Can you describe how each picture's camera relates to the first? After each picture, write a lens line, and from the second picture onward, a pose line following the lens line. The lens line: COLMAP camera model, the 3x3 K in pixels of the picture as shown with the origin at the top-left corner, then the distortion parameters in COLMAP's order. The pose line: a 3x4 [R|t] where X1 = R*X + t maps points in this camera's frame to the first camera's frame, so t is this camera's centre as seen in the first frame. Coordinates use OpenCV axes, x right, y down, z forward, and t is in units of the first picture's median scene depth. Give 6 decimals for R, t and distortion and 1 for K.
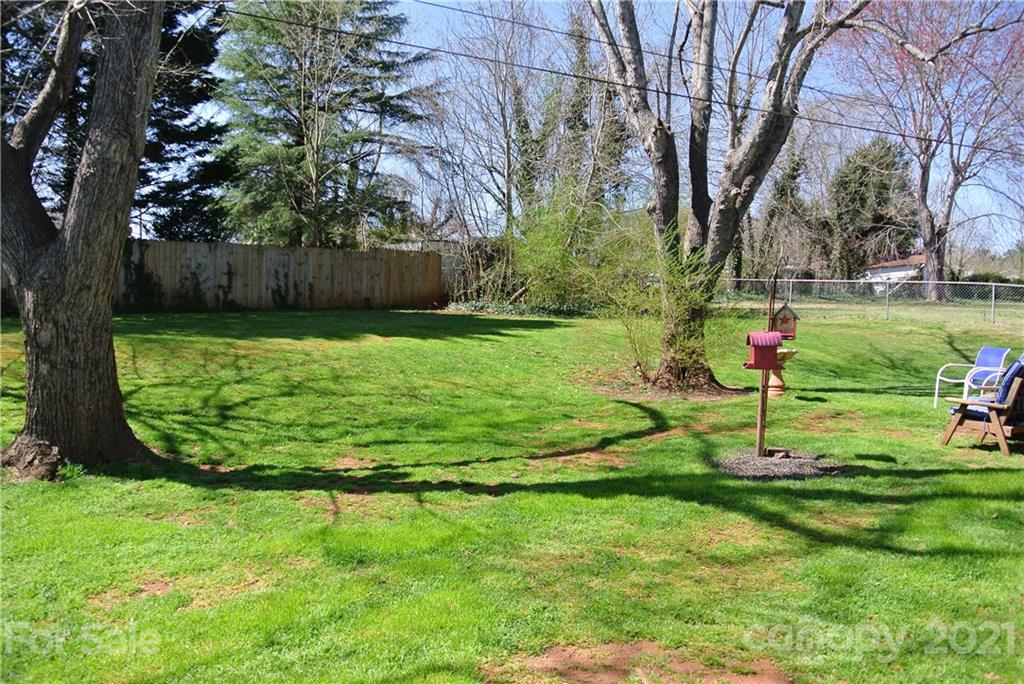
lens RADIAL K [[803.0, 0, 498.2], [0, 803.0, 339.3], [0, 0, 1]] dist [-0.081478, 0.032142]
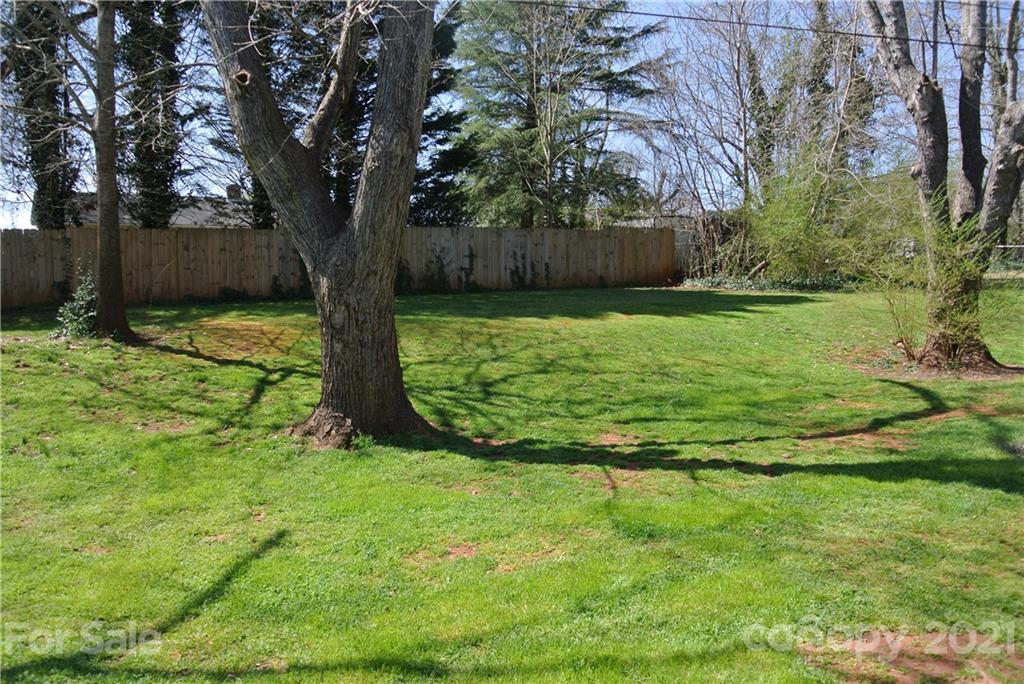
lens RADIAL K [[803.0, 0, 511.6], [0, 803.0, 340.7], [0, 0, 1]] dist [-0.081478, 0.032142]
pose [[0.964132, -0.004656, -0.265382, -0.035031], [0.012420, 0.999542, 0.027587, -0.000124], [0.265132, -0.029894, 0.963749, -0.010653]]
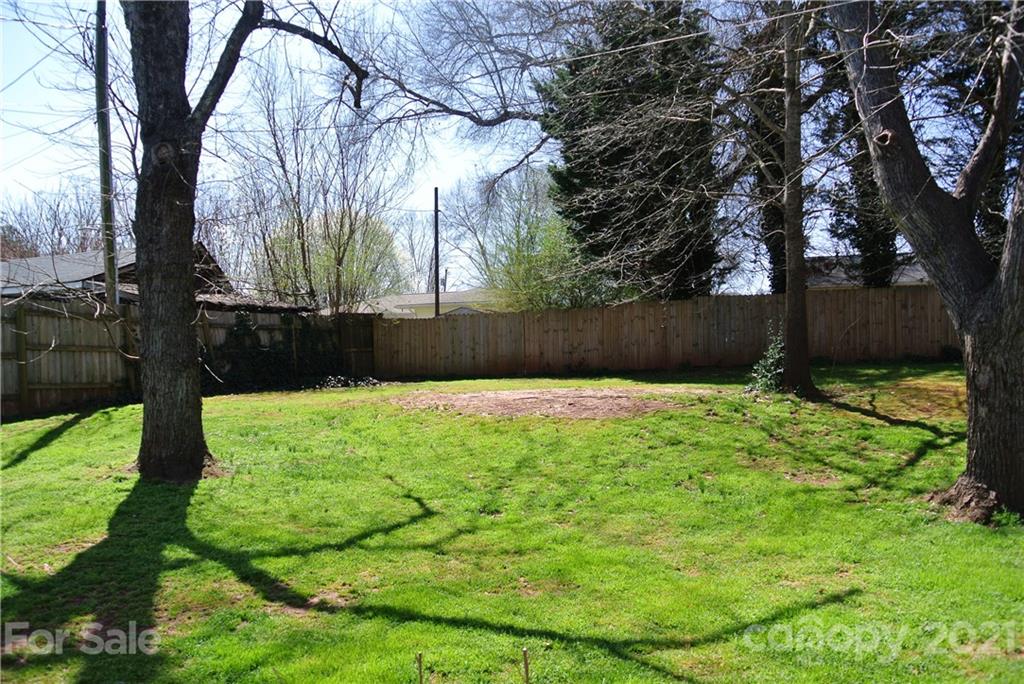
lens RADIAL K [[803.0, 0, 508.1], [0, 803.0, 344.0], [0, 0, 1]] dist [-0.081478, 0.032142]
pose [[0.407411, -0.031189, -0.912712, 0.065008], [-0.015222, 0.999046, -0.040934, 0.000866], [0.913118, 0.030570, 0.406547, 0.027261]]
